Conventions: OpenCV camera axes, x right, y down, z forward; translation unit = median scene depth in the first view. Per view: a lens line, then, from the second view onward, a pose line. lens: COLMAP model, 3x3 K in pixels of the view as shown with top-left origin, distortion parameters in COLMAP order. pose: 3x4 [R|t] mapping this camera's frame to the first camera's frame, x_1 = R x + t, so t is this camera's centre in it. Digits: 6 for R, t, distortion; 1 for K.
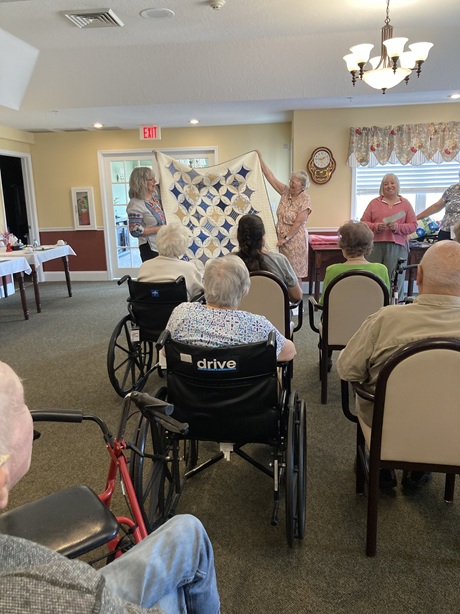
lens RADIAL K [[505.9, 0, 230.0], [0, 505.9, 307.0], [0, 0, 1]] dist [0.005198, 0.018393]
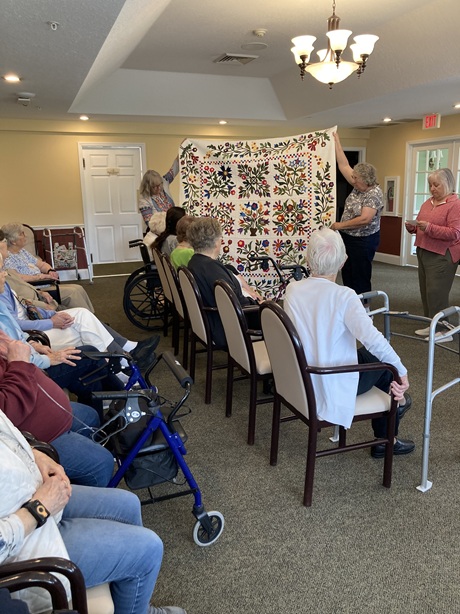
lens RADIAL K [[501.7, 0, 231.4], [0, 501.7, 302.4], [0, 0, 1]] dist [0.009167, 0.000578]
pose [[0.462978, 0.218180, -0.859098, 0.688754], [-0.191906, 0.970916, 0.143157, -0.081053], [0.865346, 0.098587, 0.491383, 0.259369]]
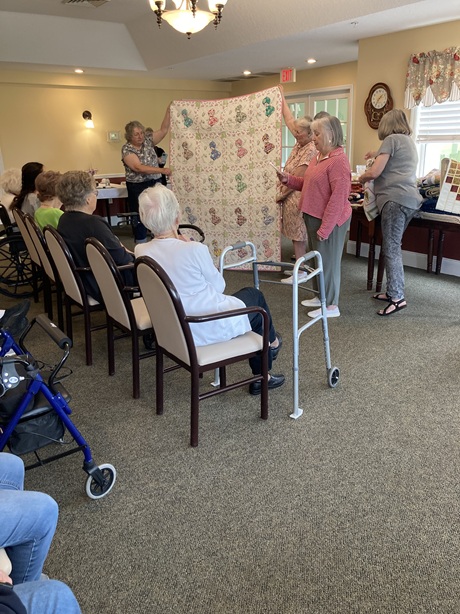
lens RADIAL K [[501.7, 0, 231.4], [0, 501.7, 302.4], [0, 0, 1]] dist [0.009167, 0.000578]
pose [[0.671444, 0.241496, -0.700602, 0.697511], [-0.158831, 0.970338, 0.182252, -0.079627], [0.723834, -0.011095, 0.689885, 0.254753]]
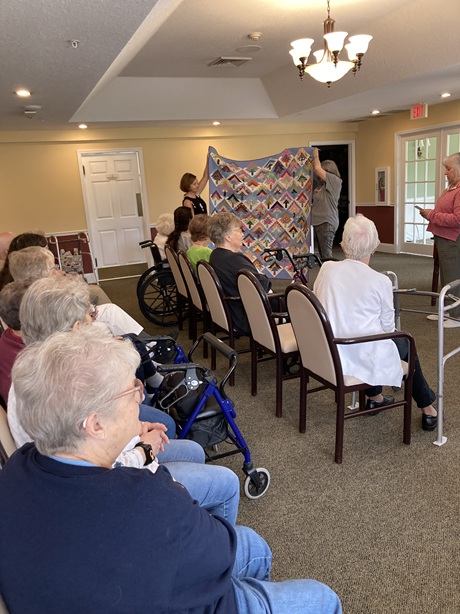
lens RADIAL K [[502.5, 0, 225.1], [0, 502.5, 309.8], [0, 0, 1]] dist [0.014069, -0.002450]
pose [[0.479322, 0.203969, -0.853608, 0.714167], [-0.138275, 0.978022, 0.156053, -0.070564], [0.866678, 0.043233, 0.496992, 0.211663]]
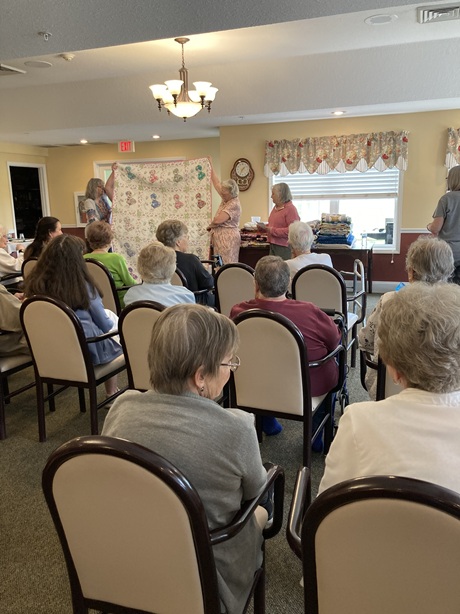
lens RADIAL K [[497.9, 0, 236.4], [0, 497.9, 303.9], [0, 0, 1]] dist [0.014047, 0.000222]
pose [[0.972898, 0.053348, -0.224997, 0.446928], [-0.053676, 0.998548, 0.004663, 0.005519], [0.224919, 0.007541, 0.974348, -0.091532]]
